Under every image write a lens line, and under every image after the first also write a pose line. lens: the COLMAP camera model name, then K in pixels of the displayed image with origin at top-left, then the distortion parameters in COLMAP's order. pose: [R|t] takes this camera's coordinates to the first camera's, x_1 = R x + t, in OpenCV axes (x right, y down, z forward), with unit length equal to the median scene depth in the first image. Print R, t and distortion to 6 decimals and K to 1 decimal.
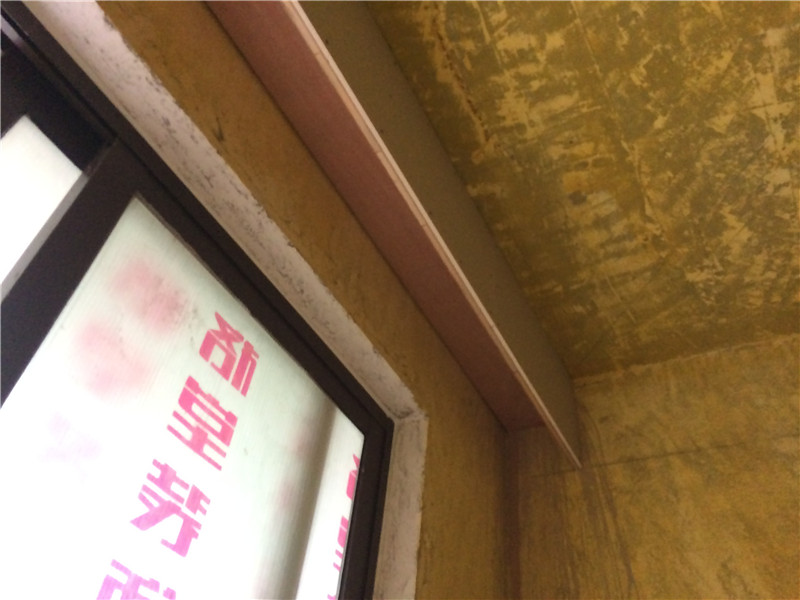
lens RADIAL K [[681.6, 0, 400.0], [0, 681.6, 300.0], [0, 0, 1]] dist [0.094073, -0.118950]
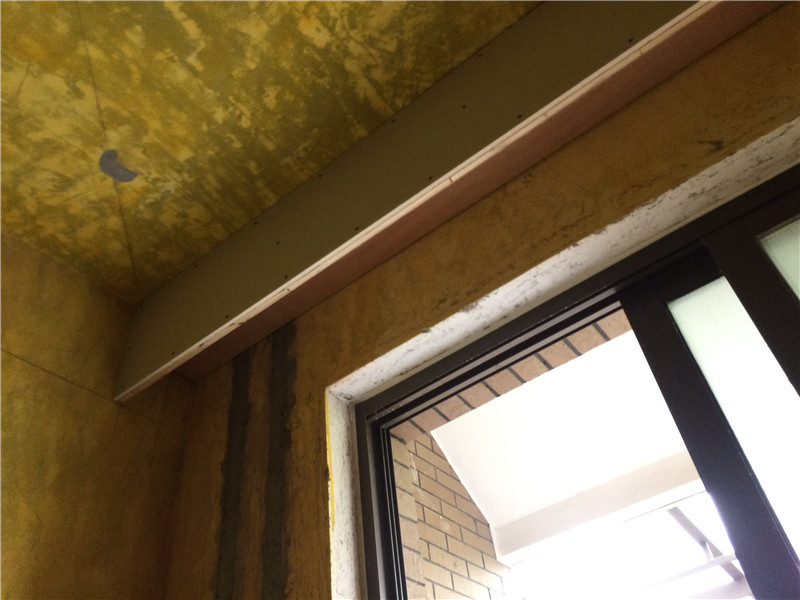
lens RADIAL K [[681.6, 0, 400.0], [0, 681.6, 300.0], [0, 0, 1]] dist [0.094073, -0.118950]
pose [[-0.172920, -0.730408, -0.660759, 0.233750], [0.750270, 0.336957, -0.568819, 0.048419], [0.638117, -0.594108, 0.489736, 0.053559]]
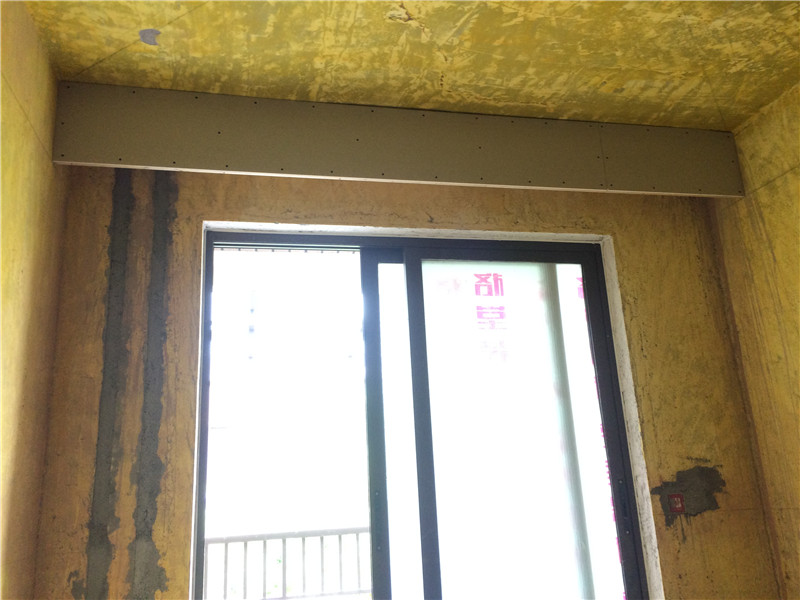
lens RADIAL K [[681.6, 0, 400.0], [0, 681.6, 300.0], [0, 0, 1]] dist [0.094073, -0.118950]
pose [[0.636593, -0.321336, -0.701065, 0.908501], [0.612517, 0.763020, 0.206455, -0.421868], [0.468585, -0.560842, 0.682557, -0.610687]]
